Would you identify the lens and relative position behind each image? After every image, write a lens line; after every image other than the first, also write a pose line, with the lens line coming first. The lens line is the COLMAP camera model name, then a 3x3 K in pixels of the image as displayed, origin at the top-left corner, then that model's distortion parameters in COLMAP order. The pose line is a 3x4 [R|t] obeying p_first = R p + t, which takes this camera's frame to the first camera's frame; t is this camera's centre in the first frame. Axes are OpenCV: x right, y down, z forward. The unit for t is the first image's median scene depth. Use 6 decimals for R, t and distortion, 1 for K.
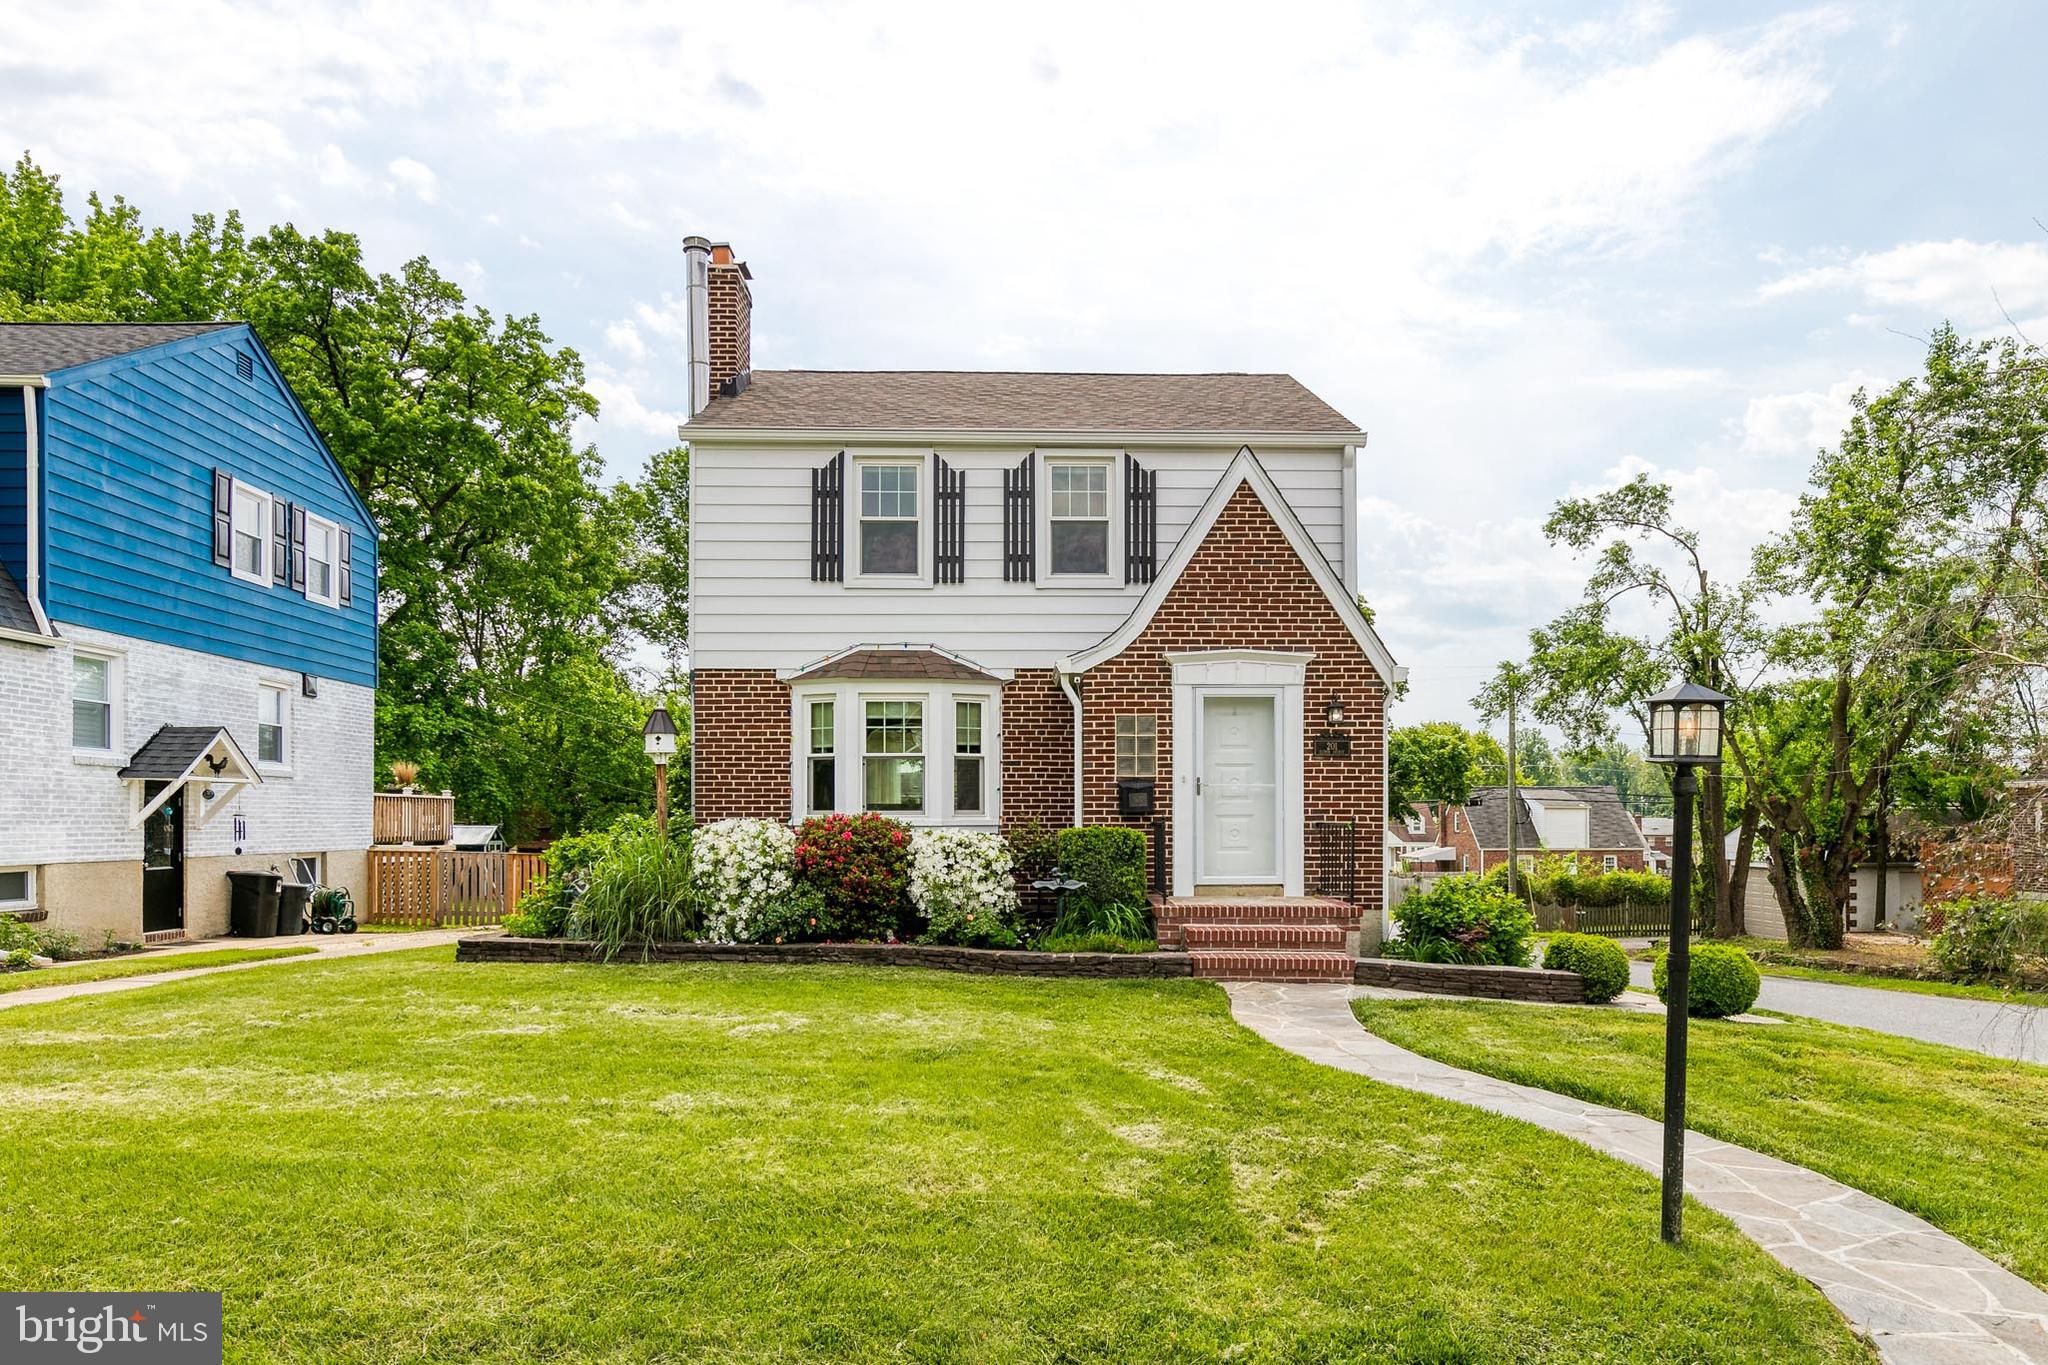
lens RADIAL K [[1308.0, 0, 1023.8], [0, 1308.0, 814.1], [0, 0, 1]] dist [-0.002529, -0.000095]
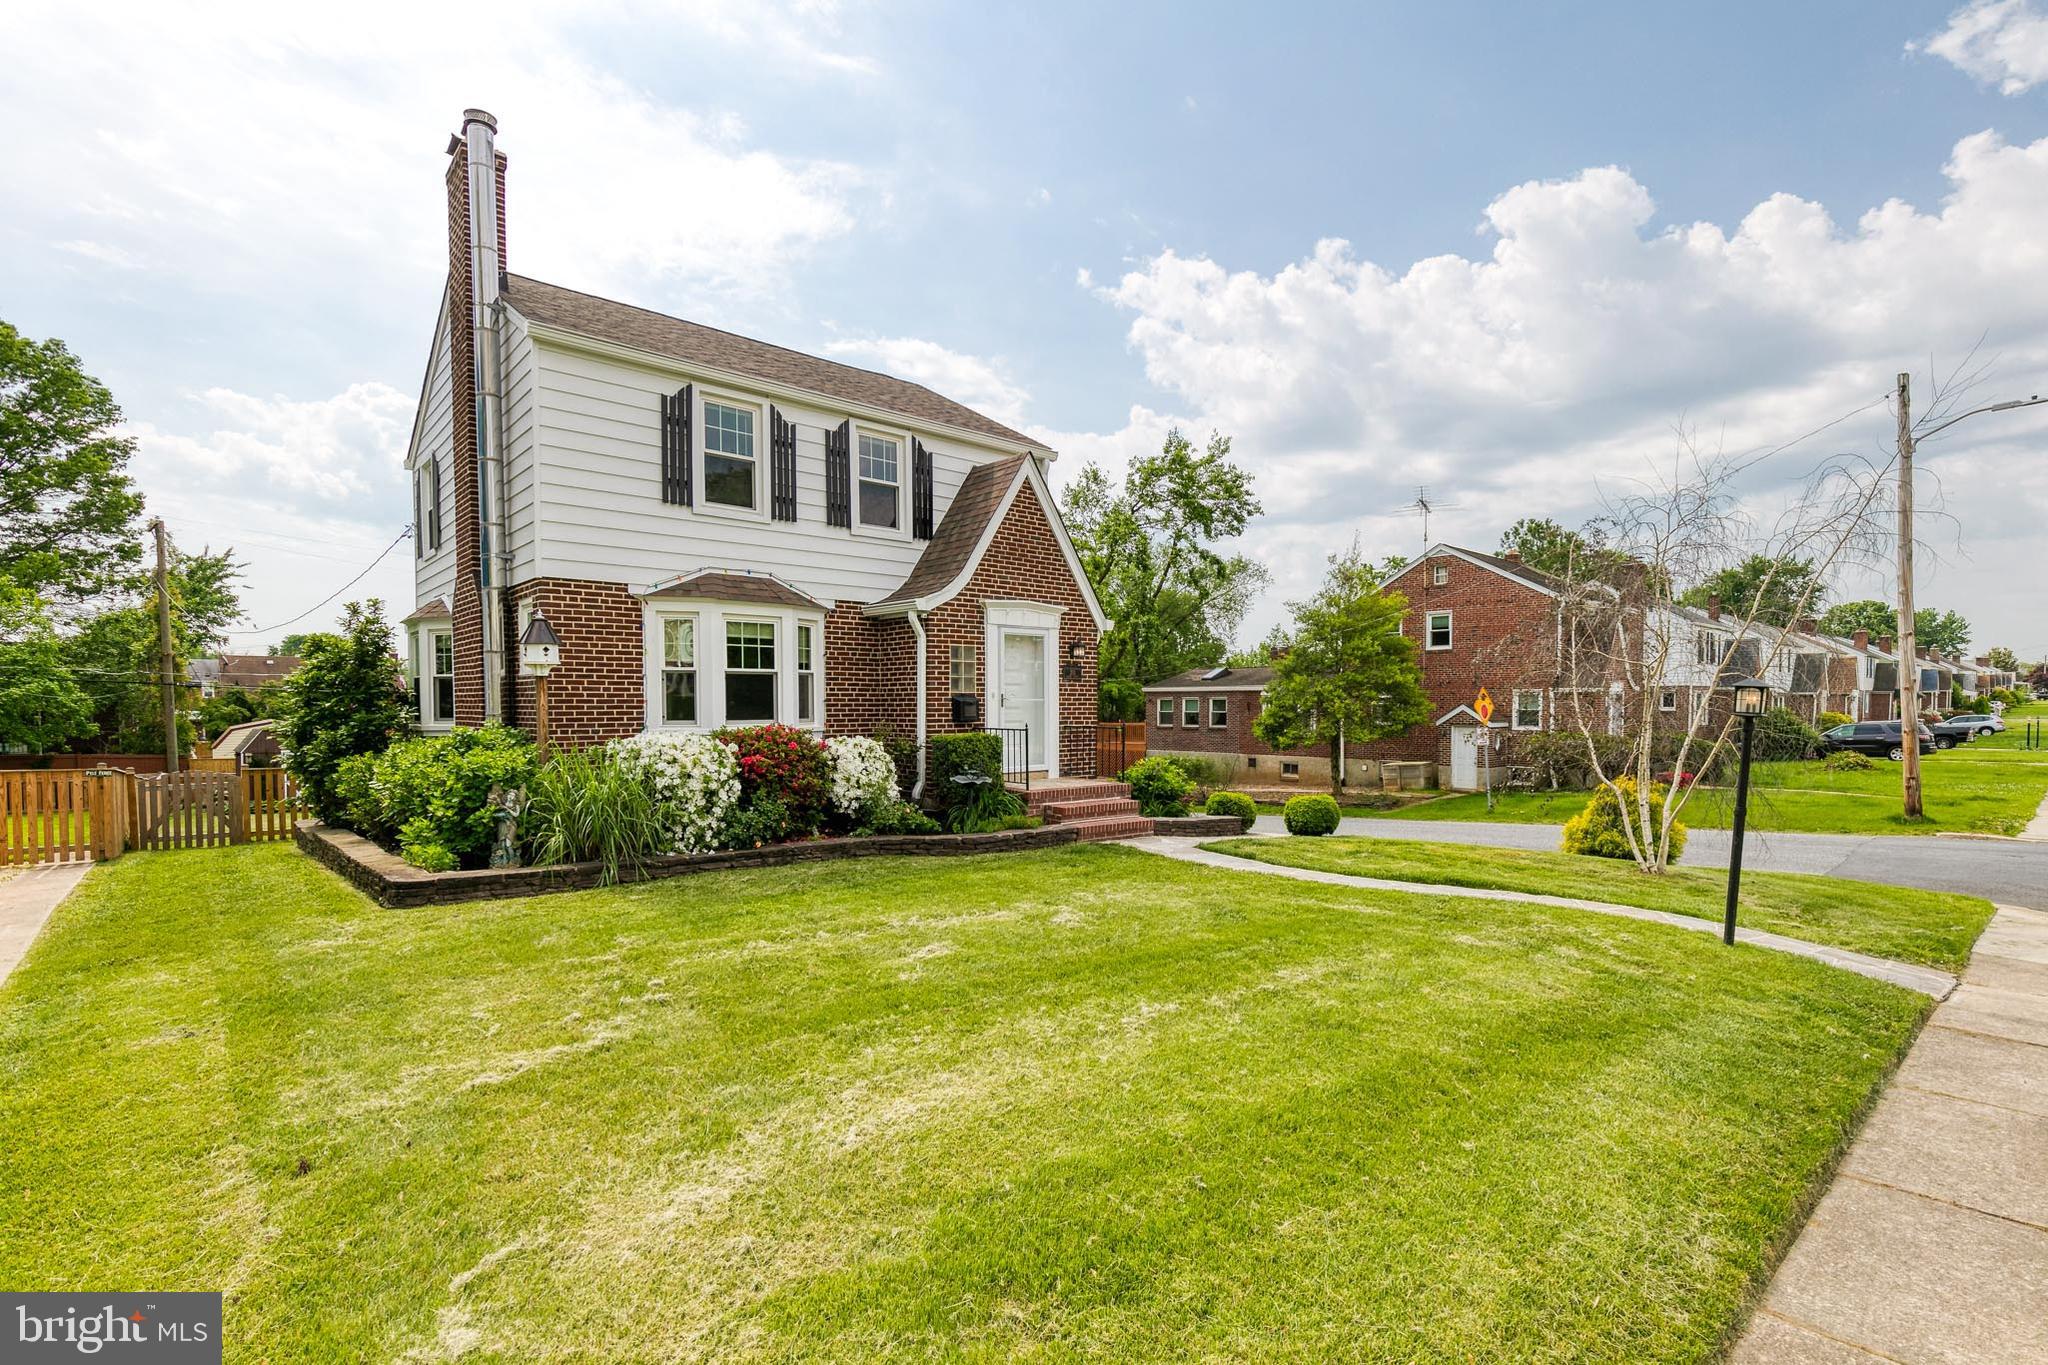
lens RADIAL K [[975.4, 0, 1023.9], [0, 975.4, 735.7], [0, 0, 1]] dist [-0.004949, -0.000366]
pose [[0.742438, -0.023951, 0.669487, -0.478860], [-0.003229, 0.999221, 0.039328, -0.022483], [-0.669907, -0.031360, 0.741782, 0.217923]]
